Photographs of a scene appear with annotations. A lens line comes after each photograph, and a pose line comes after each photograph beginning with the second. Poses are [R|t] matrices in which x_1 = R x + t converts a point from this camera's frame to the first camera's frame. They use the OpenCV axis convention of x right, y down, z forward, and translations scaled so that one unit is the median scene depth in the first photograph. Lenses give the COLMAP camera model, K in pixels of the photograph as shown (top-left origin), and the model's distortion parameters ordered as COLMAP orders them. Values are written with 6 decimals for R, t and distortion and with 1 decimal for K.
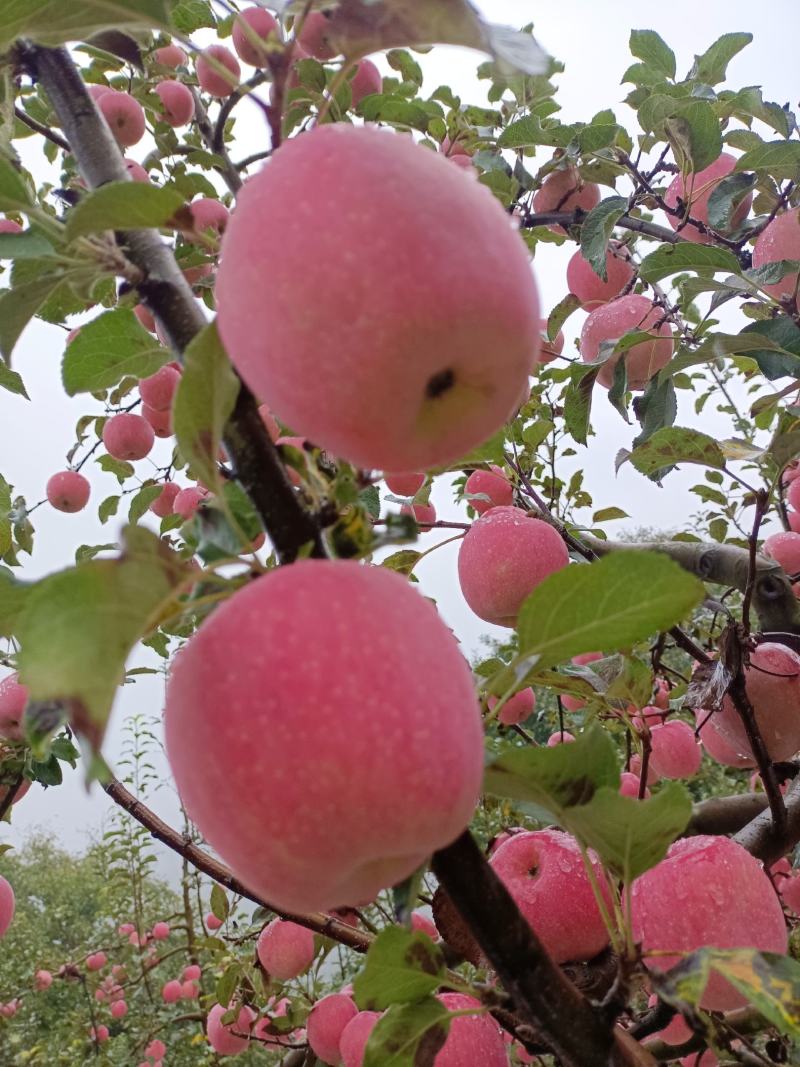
lens RADIAL K [[809.5, 0, 400.0], [0, 809.5, 533.5], [0, 0, 1]] dist [0.091296, 0.001077]
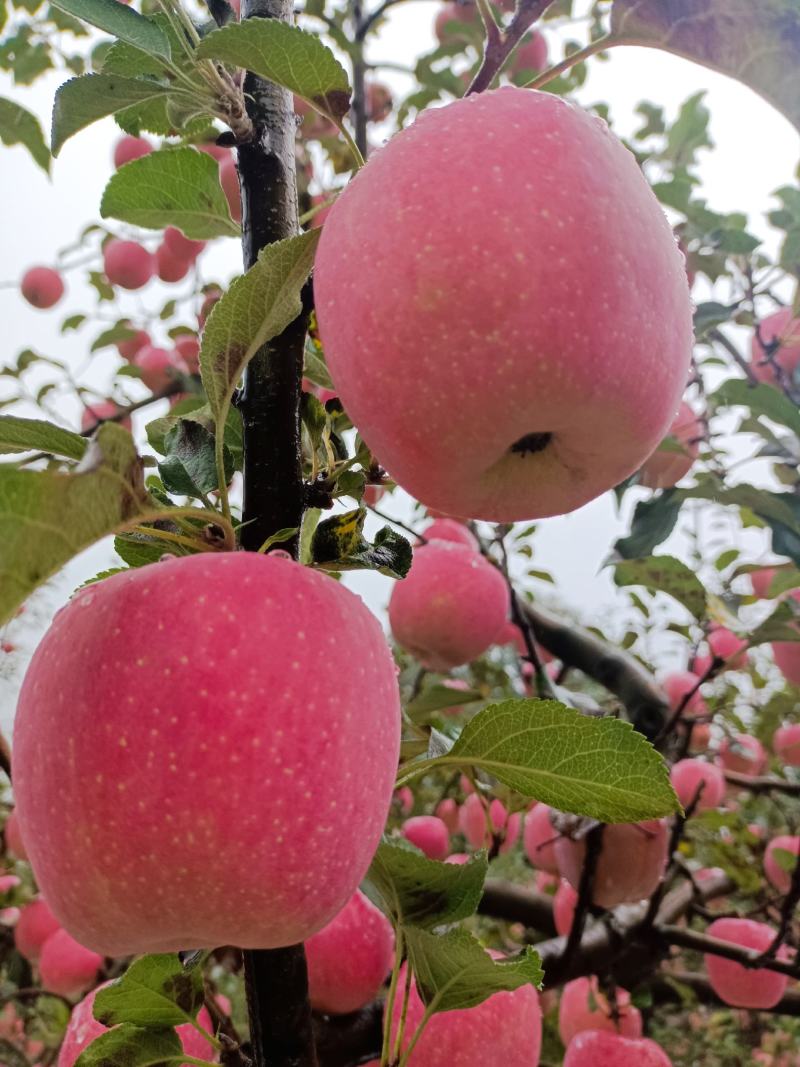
lens RADIAL K [[811.6, 0, 400.0], [0, 811.6, 533.5], [0, 0, 1]] dist [0.080972, -0.088959]
pose [[0.884053, 0.455802, 0.103412, -0.074892], [-0.460241, 0.887502, 0.022746, -0.040077], [-0.081410, -0.067703, 0.994379, 0.123218]]
